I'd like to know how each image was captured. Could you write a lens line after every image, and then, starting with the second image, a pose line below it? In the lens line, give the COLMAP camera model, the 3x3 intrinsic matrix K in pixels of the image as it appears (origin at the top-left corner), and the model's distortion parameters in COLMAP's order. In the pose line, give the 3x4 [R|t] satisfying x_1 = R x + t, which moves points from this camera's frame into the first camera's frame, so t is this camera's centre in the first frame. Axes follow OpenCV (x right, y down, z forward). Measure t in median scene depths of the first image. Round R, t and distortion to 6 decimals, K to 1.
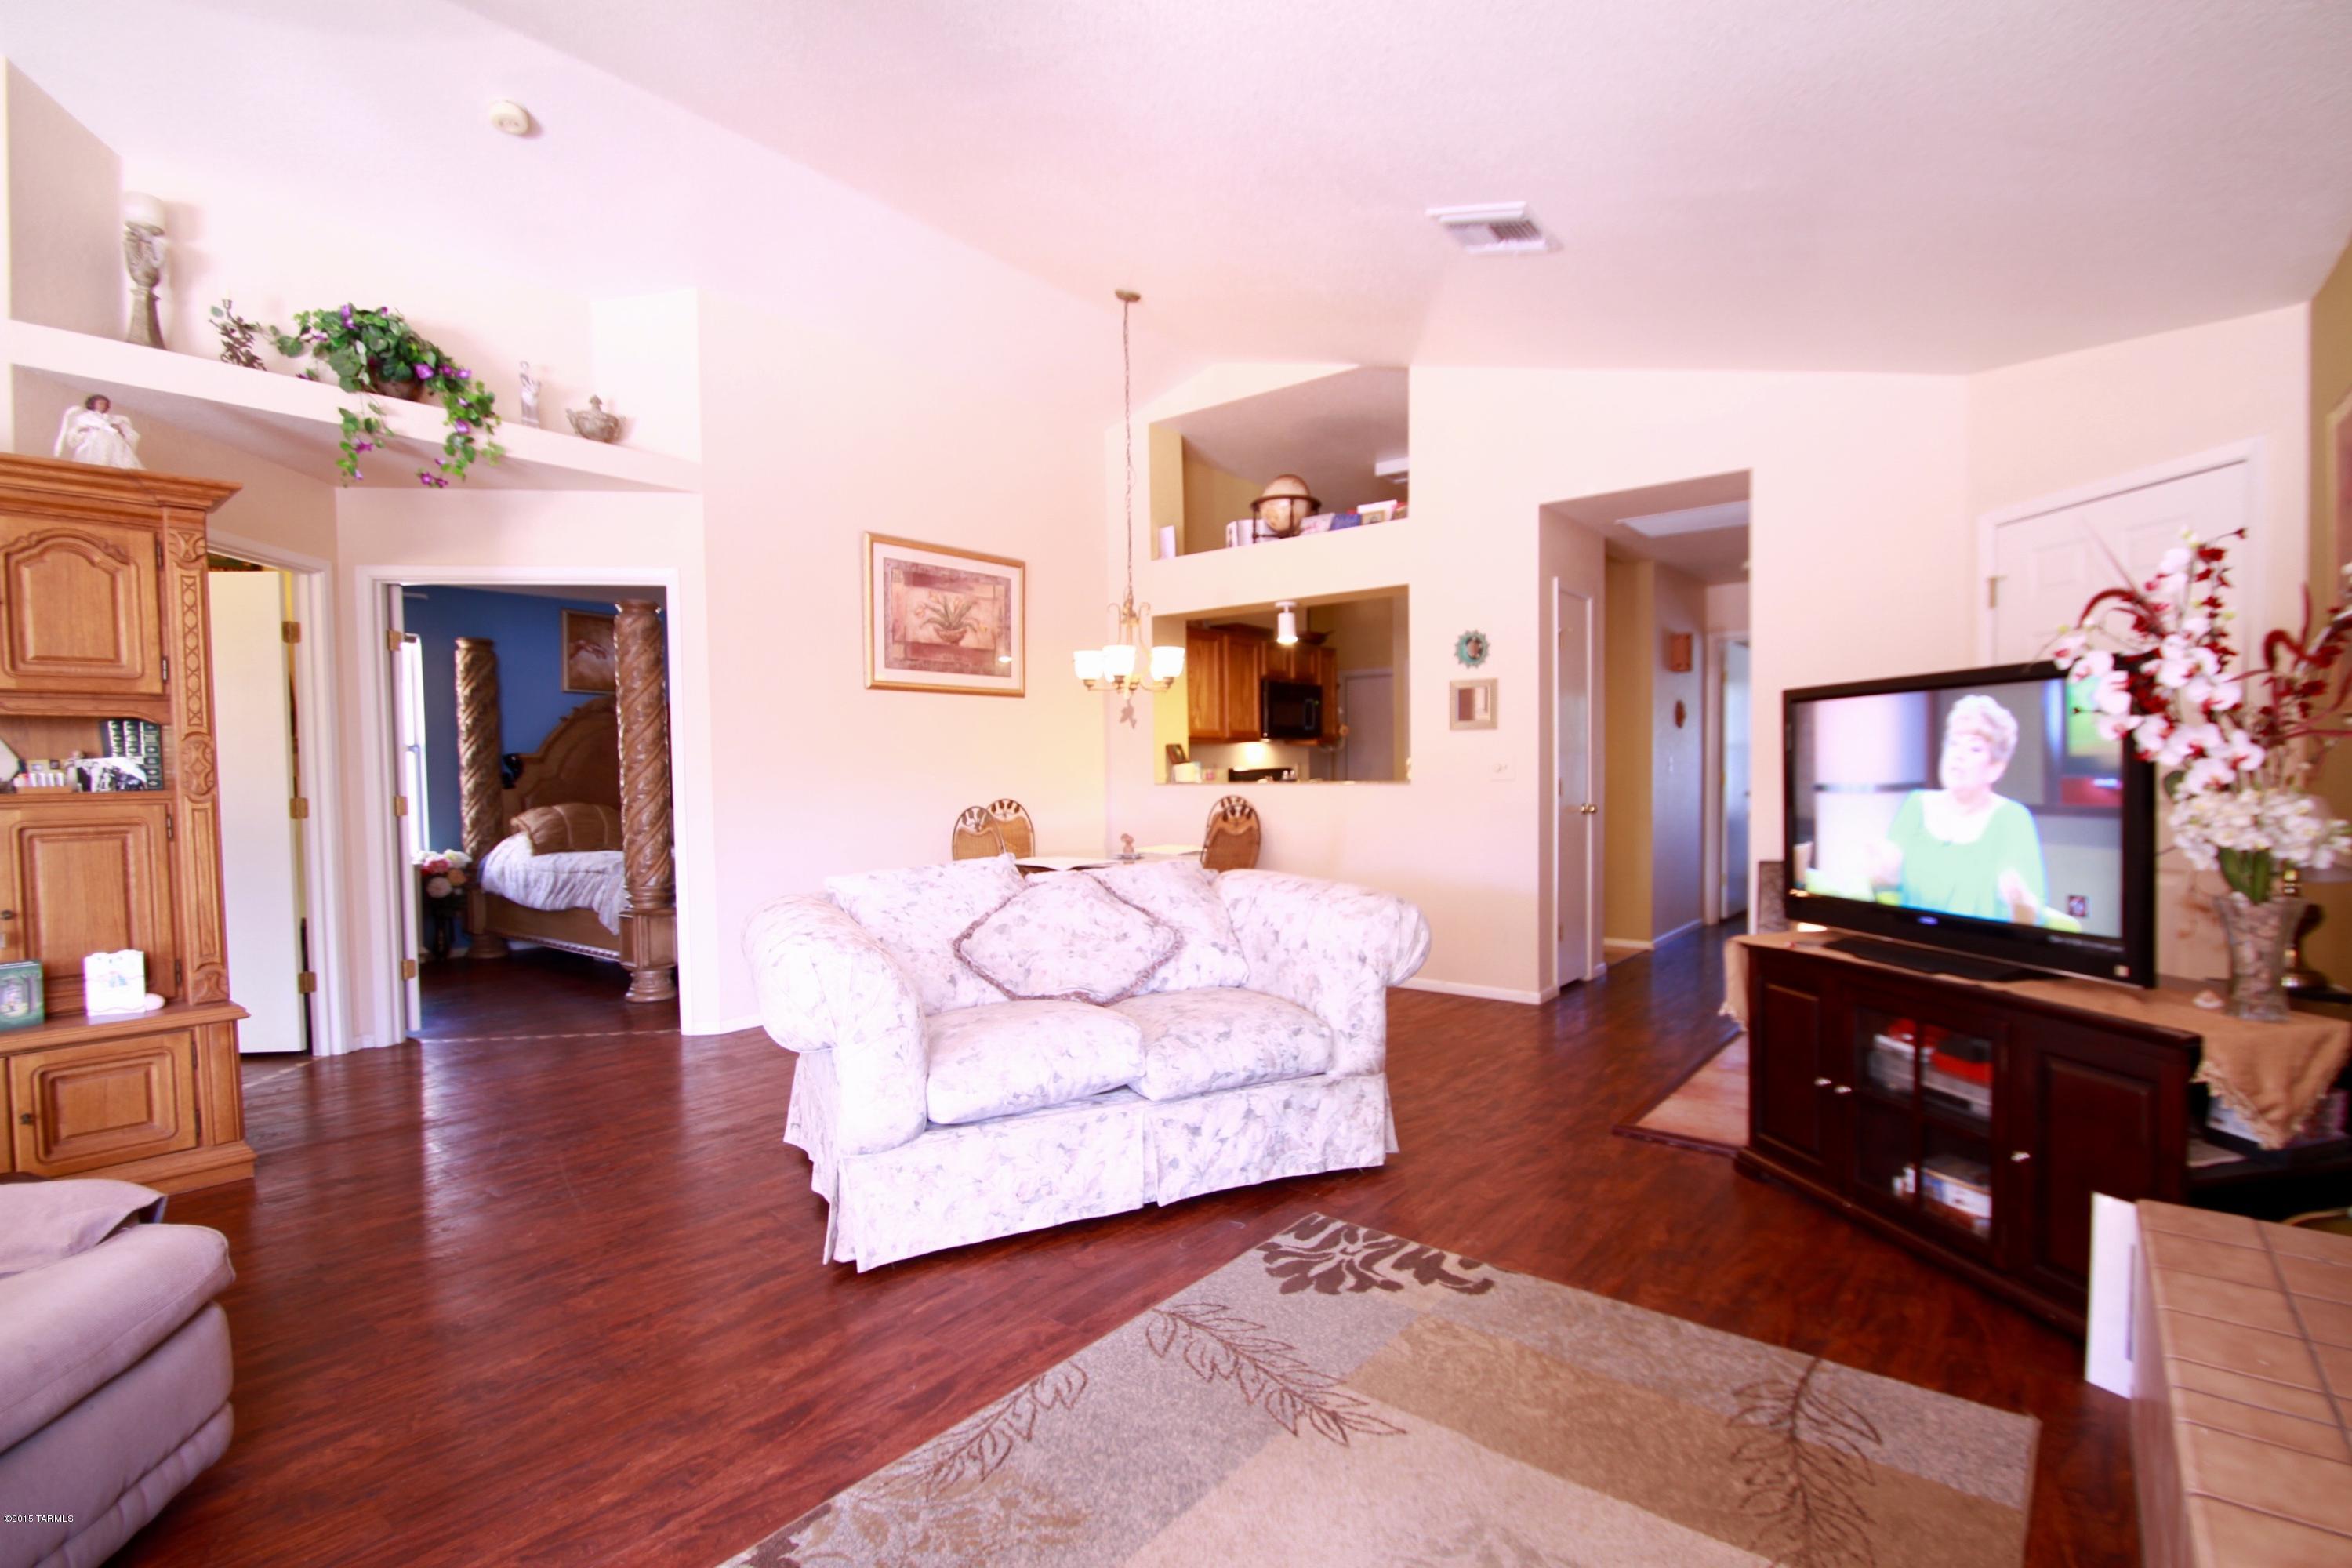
lens RADIAL K [[1085.6, 0, 1214.7], [0, 1085.6, 784.6], [0, 0, 1]] dist [-0.003887, -0.004874]
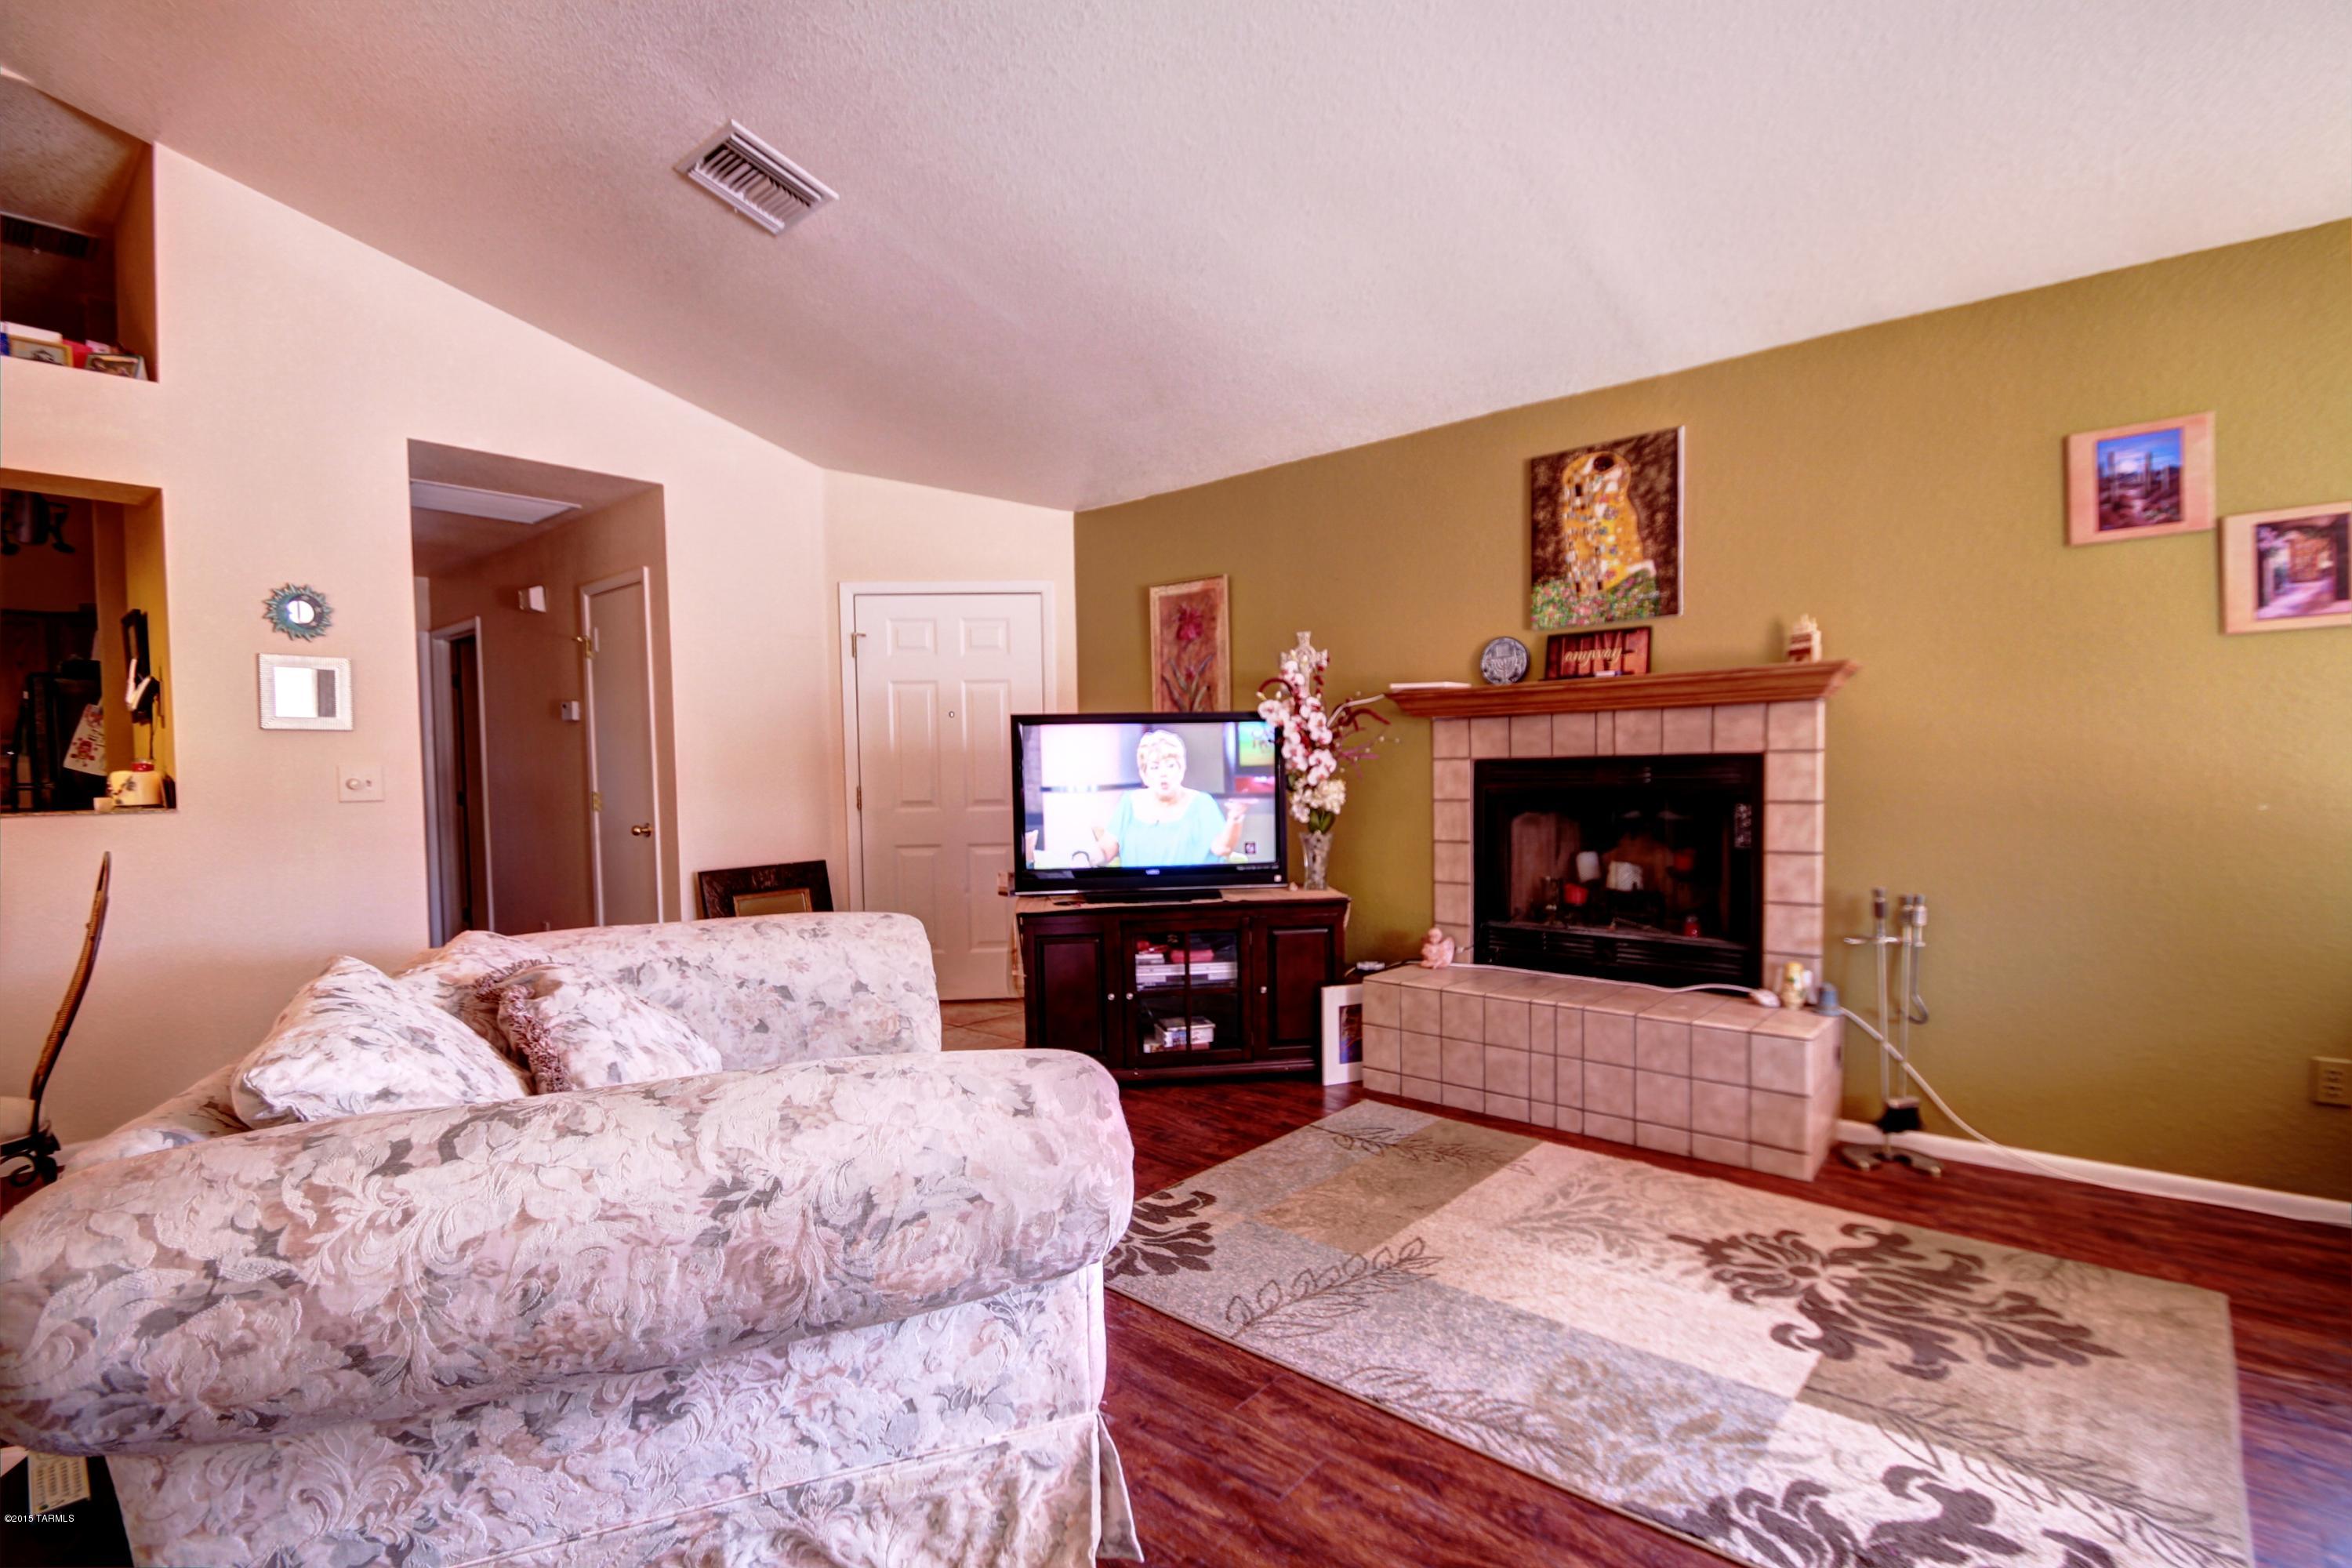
lens RADIAL K [[1085.6, 0, 1177.1], [0, 1085.6, 781.2], [0, 0, 1]] dist [-0.003887, -0.004874]
pose [[0.058787, -0.003047, 0.998266, -0.960602], [0.028216, 0.999601, 0.001390, -0.006086], [-0.997872, 0.028085, 0.058850, 0.932976]]
